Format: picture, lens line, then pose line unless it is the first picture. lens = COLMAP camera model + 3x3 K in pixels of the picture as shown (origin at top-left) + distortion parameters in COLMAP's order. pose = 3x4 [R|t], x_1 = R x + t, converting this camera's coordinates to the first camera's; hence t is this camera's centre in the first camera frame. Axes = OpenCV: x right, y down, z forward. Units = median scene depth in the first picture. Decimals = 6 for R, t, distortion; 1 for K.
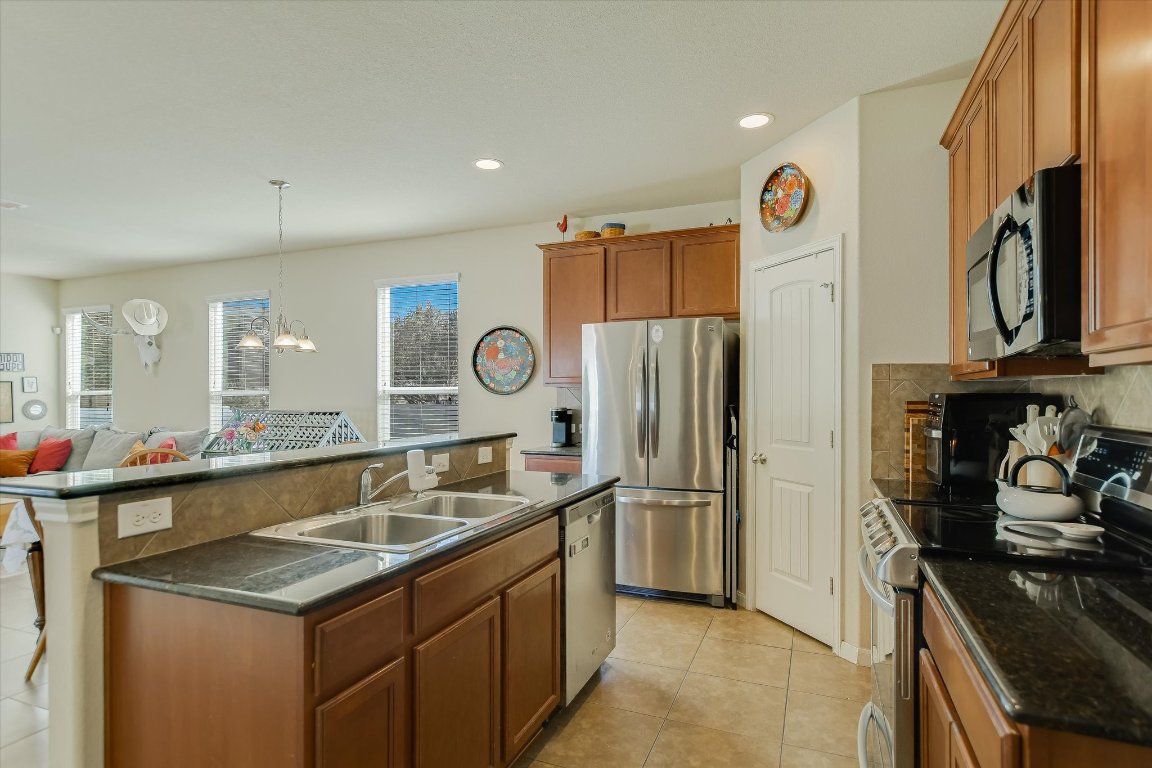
lens RADIAL K [[592.4, 0, 580.5], [0, 592.4, 398.3], [0, 0, 1]] dist [0.000865, 0.004800]
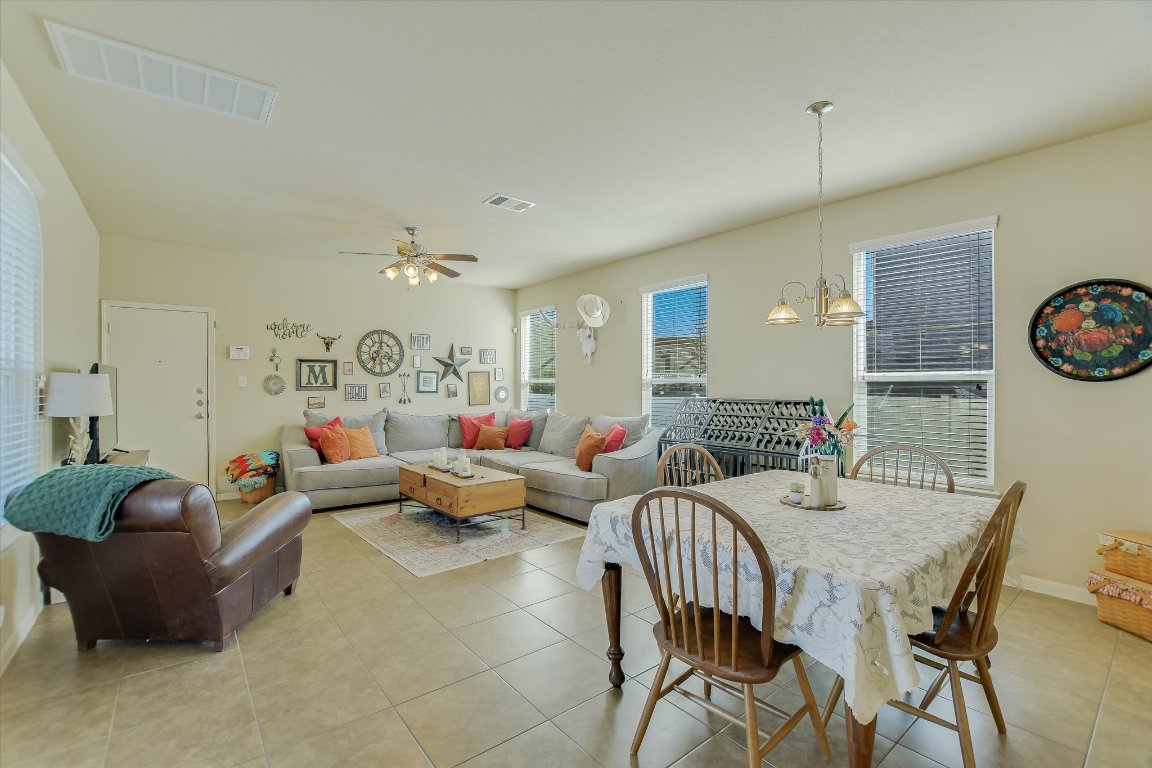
lens RADIAL K [[503.5, 0, 581.0], [0, 503.5, 387.7], [0, 0, 1]] dist [-0.023749, 0.004418]
pose [[0.873948, 0.005504, -0.485989, -0.518494], [-0.005013, 0.999985, 0.002309, 0.003787], [0.485994, 0.000419, 0.873962, 0.316417]]
